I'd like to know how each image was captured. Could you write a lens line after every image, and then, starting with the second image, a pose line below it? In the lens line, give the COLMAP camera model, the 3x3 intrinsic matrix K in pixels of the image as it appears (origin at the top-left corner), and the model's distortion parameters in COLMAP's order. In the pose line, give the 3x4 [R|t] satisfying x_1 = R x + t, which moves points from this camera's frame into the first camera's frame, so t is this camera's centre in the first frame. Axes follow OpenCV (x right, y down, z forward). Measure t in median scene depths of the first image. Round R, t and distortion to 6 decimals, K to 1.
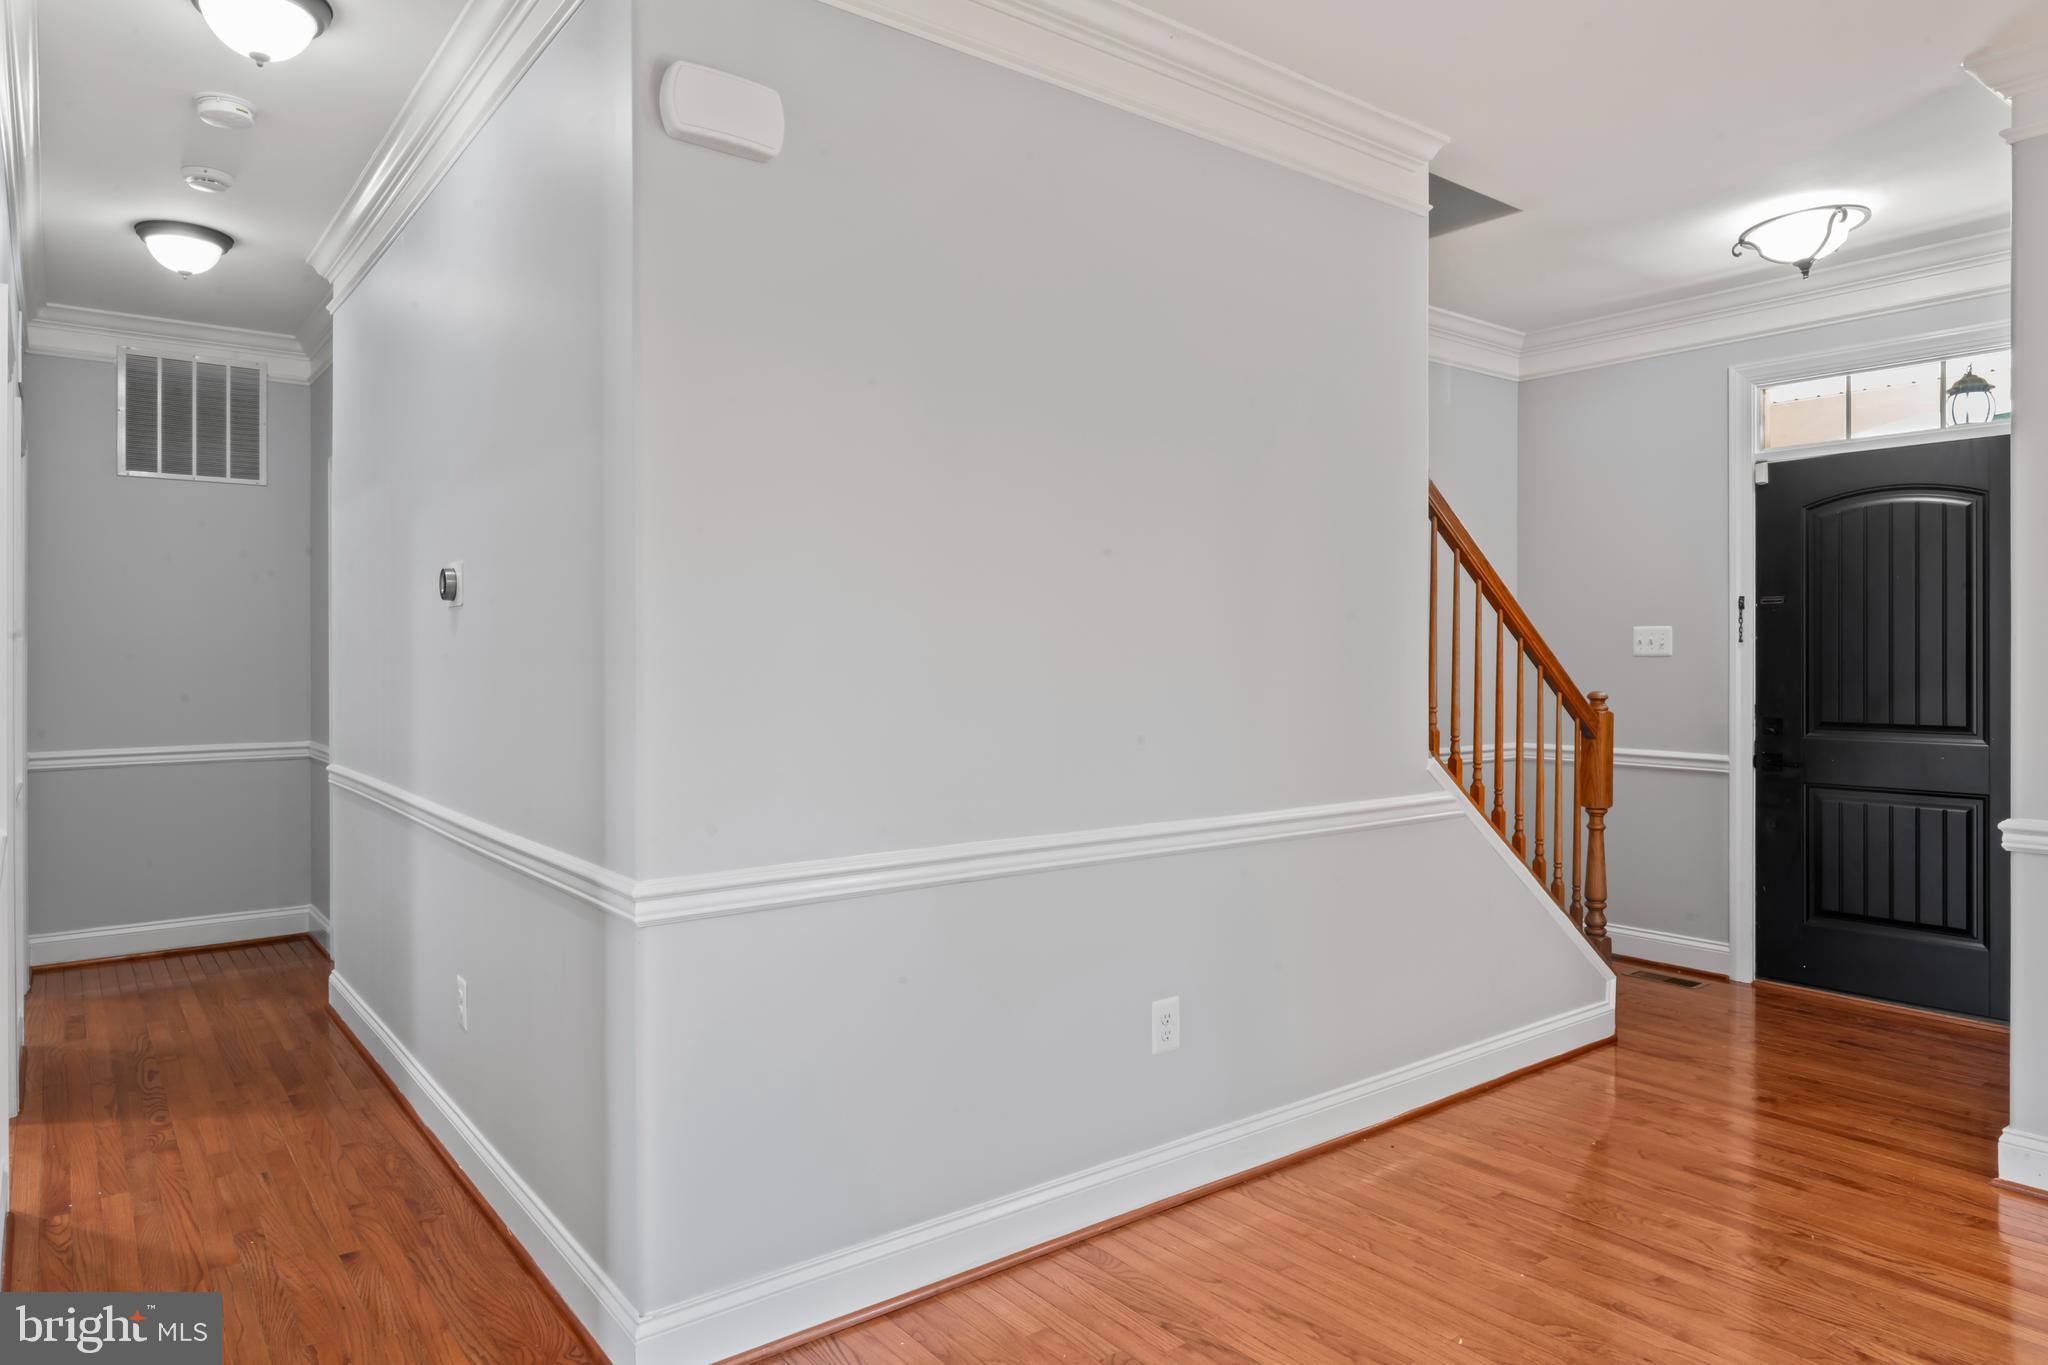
lens RADIAL K [[1264.1, 0, 1034.6], [0, 1264.1, 651.8], [0, 0, 1]] dist [0.004606, -0.000757]
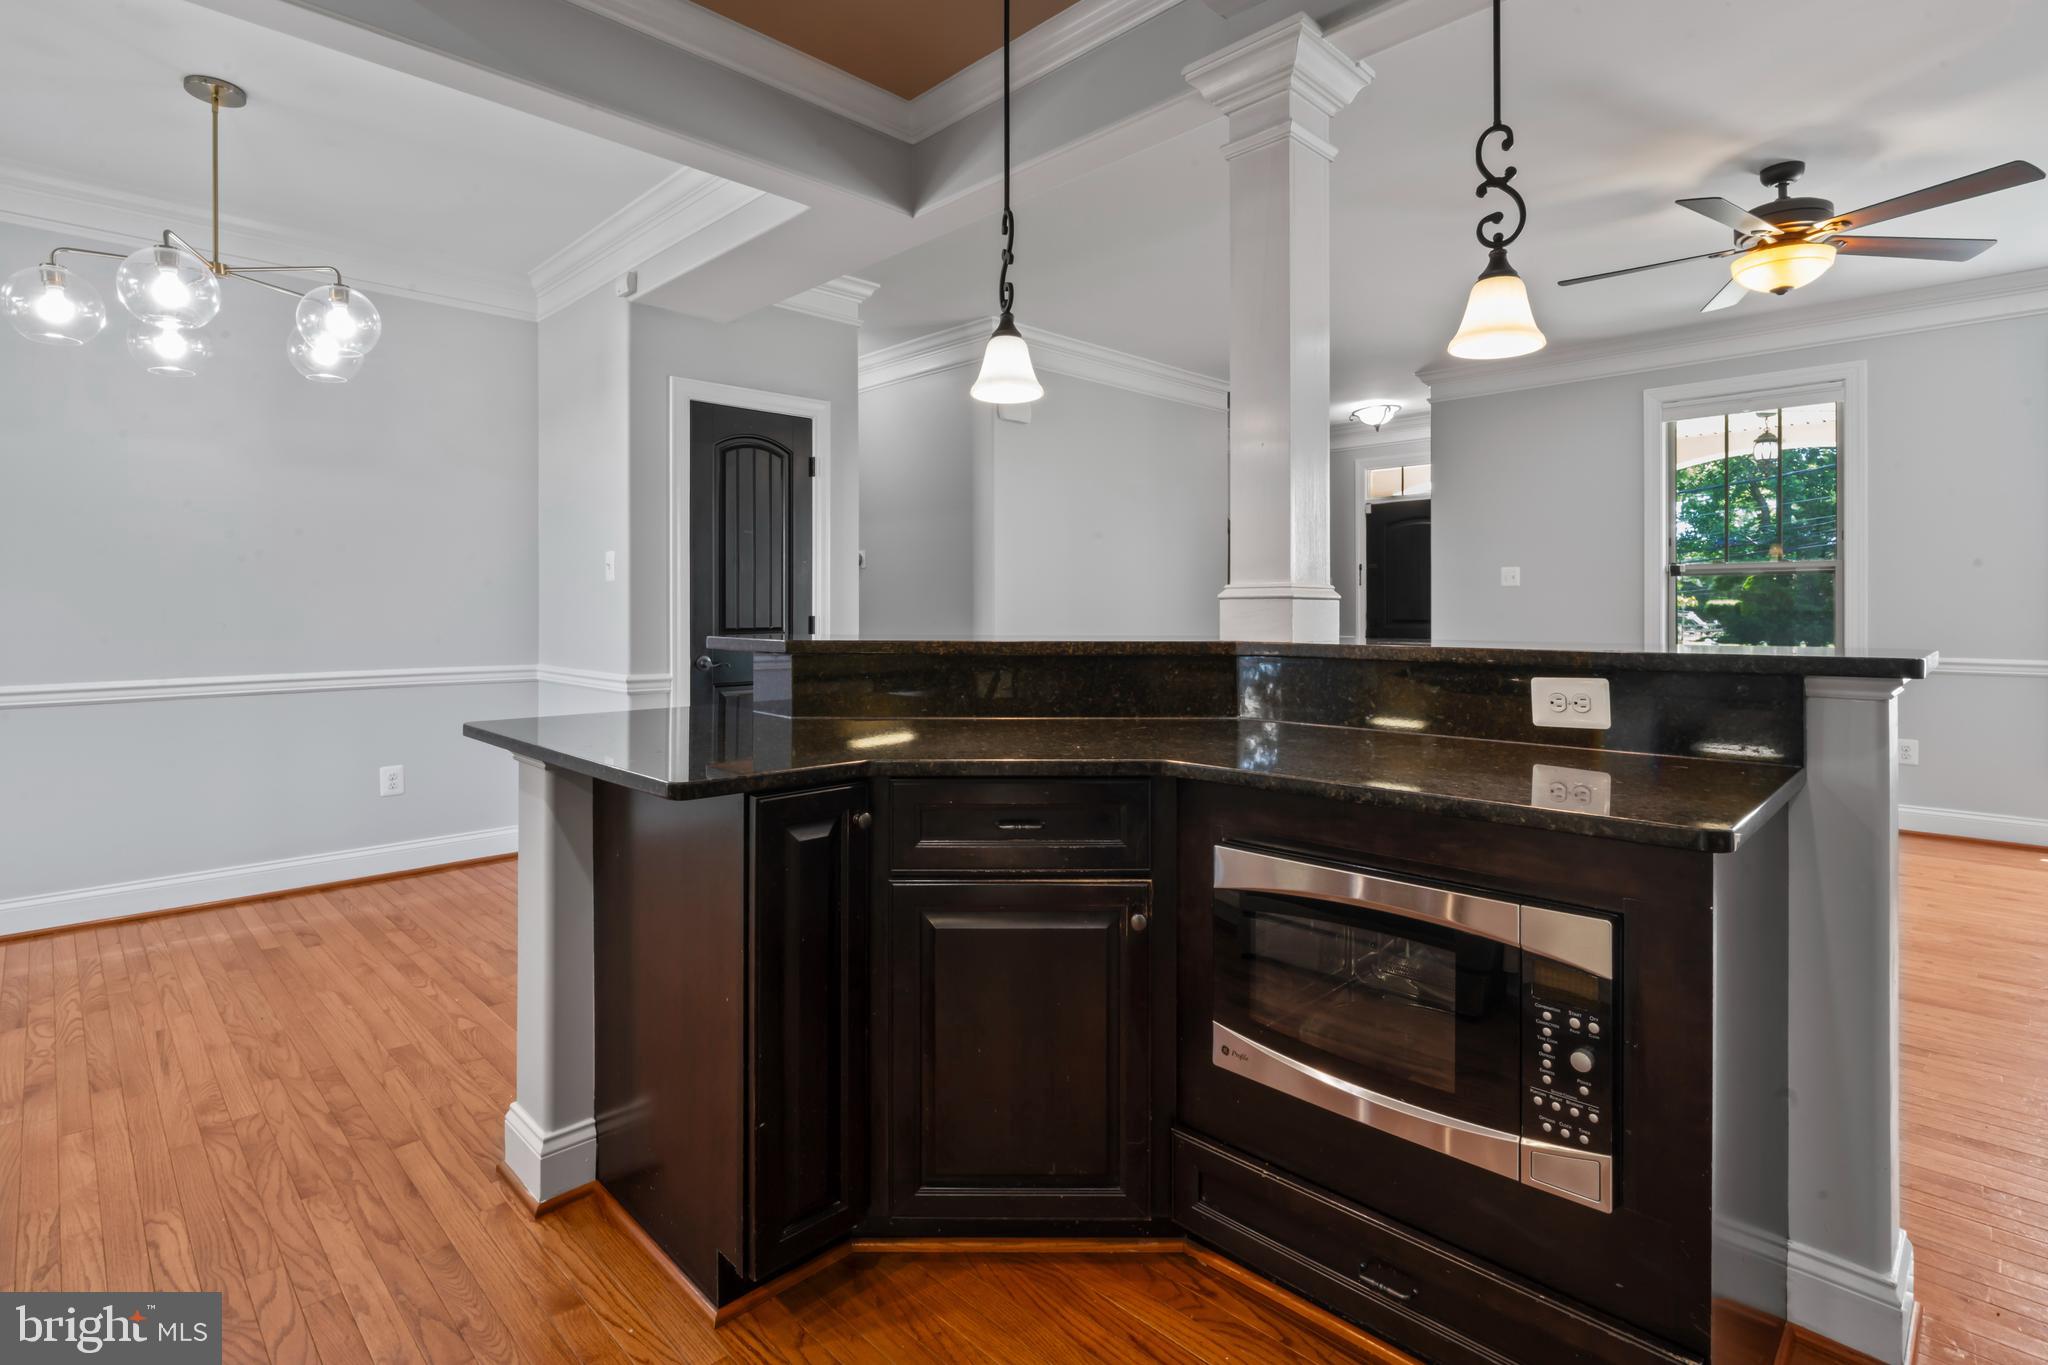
lens RADIAL K [[986.2, 0, 1019.8], [0, 986.2, 609.4], [0, 0, 1]] dist [-0.011682, -0.001258]
pose [[0.992997, -0.006302, 0.117973, -0.285023], [0.005880, 0.999975, 0.003928, 0.029565], [-0.117995, -0.003207, 0.993009, -0.770748]]
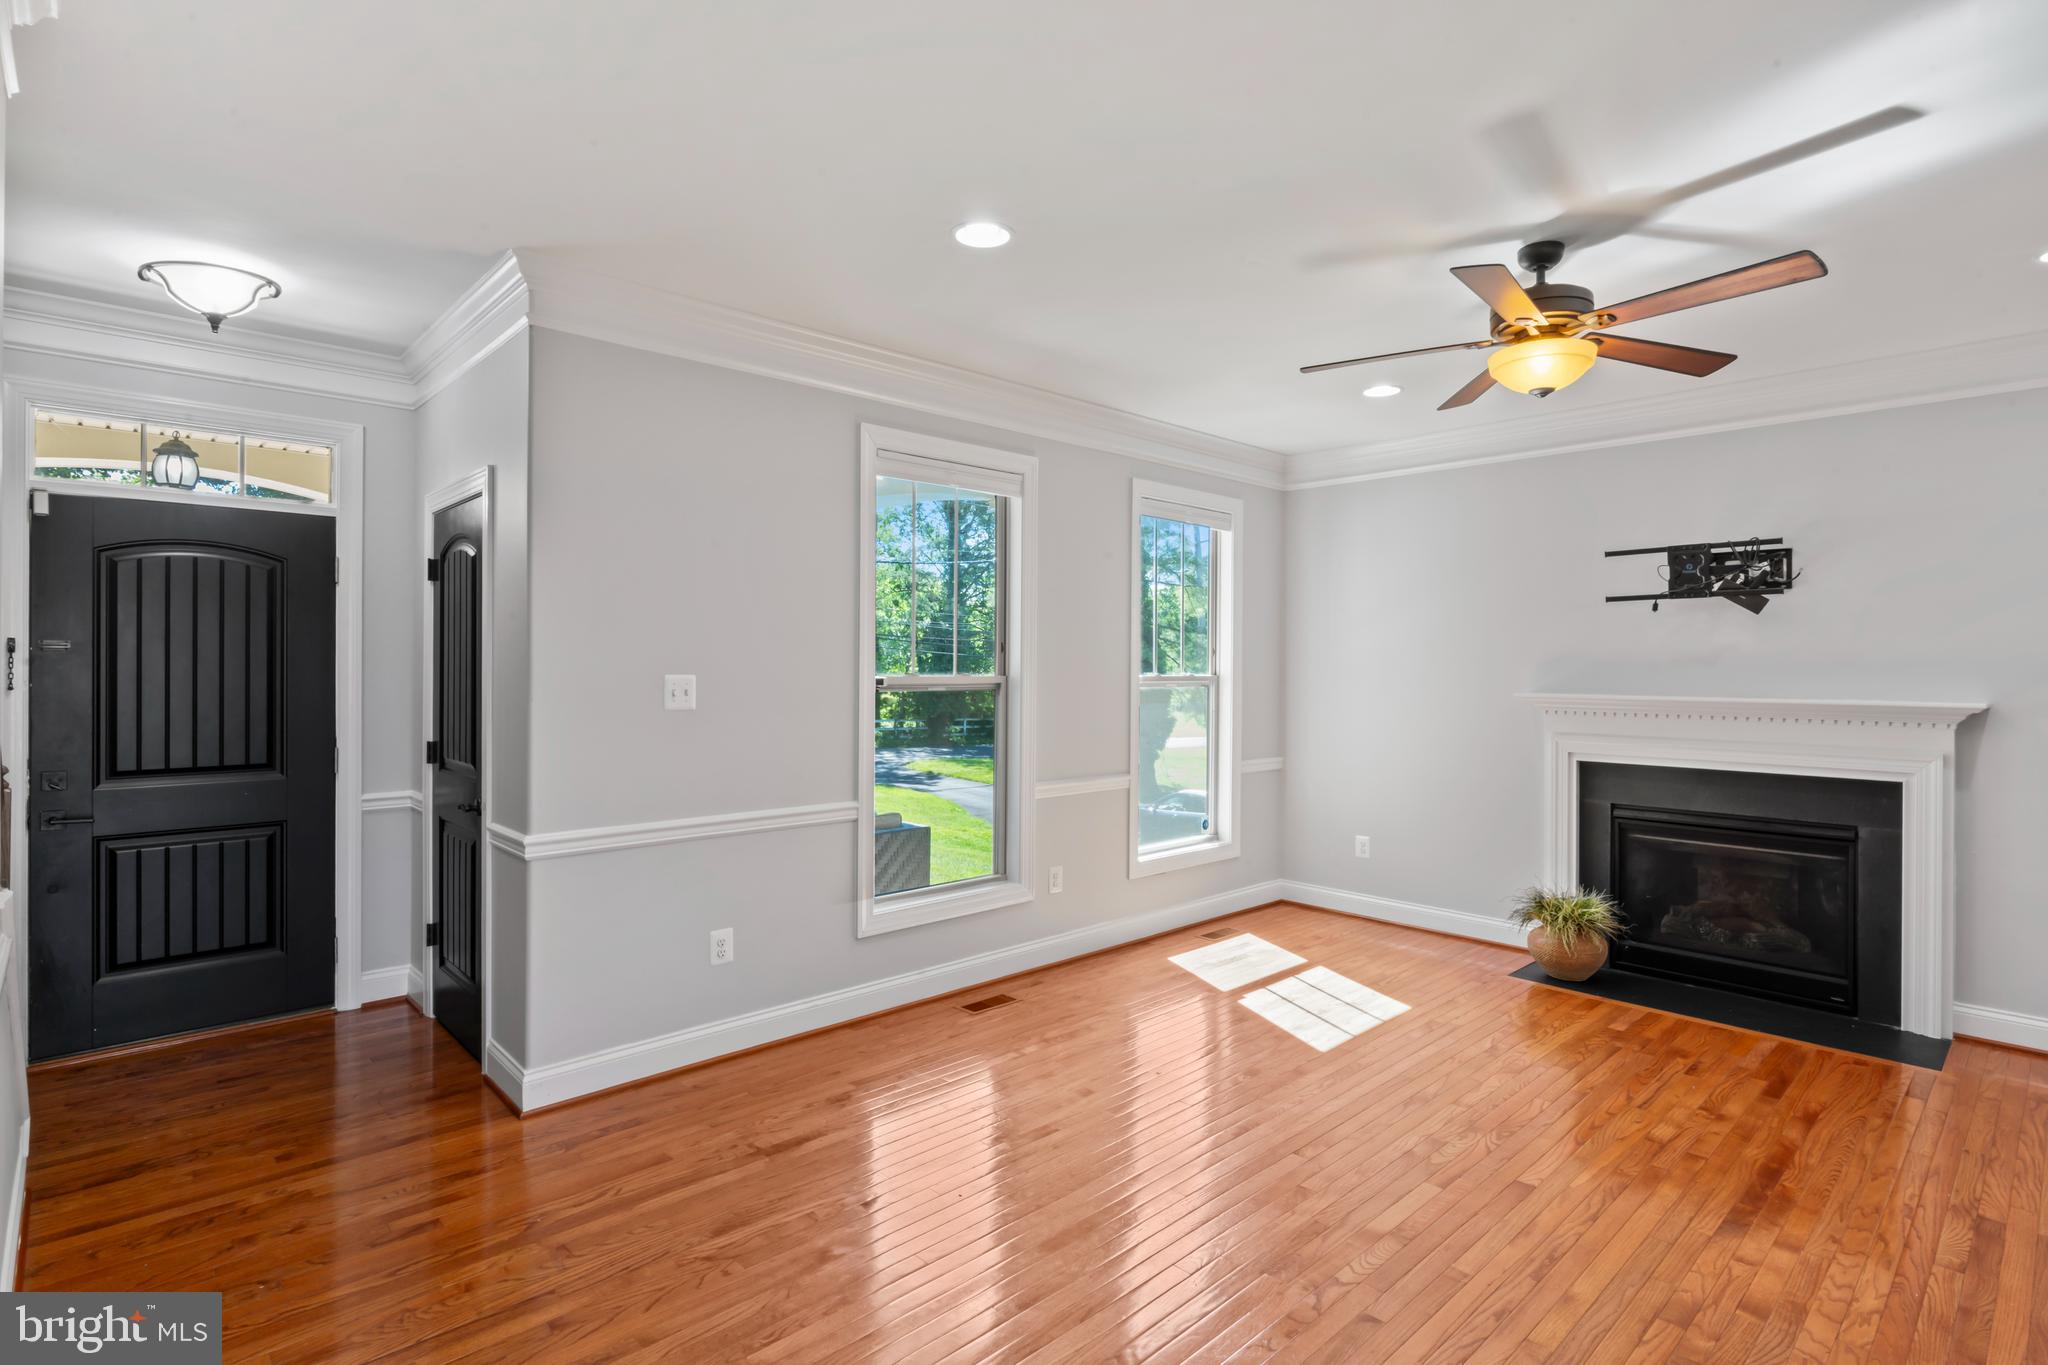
lens RADIAL K [[1008.9, 0, 1013.9], [0, 1008.9, 664.9], [0, 0, 1]] dist [-0.012816, 0.003312]
pose [[-0.083241, -0.002277, 0.996527, -0.233748], [-0.006421, 0.999978, 0.001749, -0.037669], [-0.996509, -0.006253, -0.083254, 0.436599]]
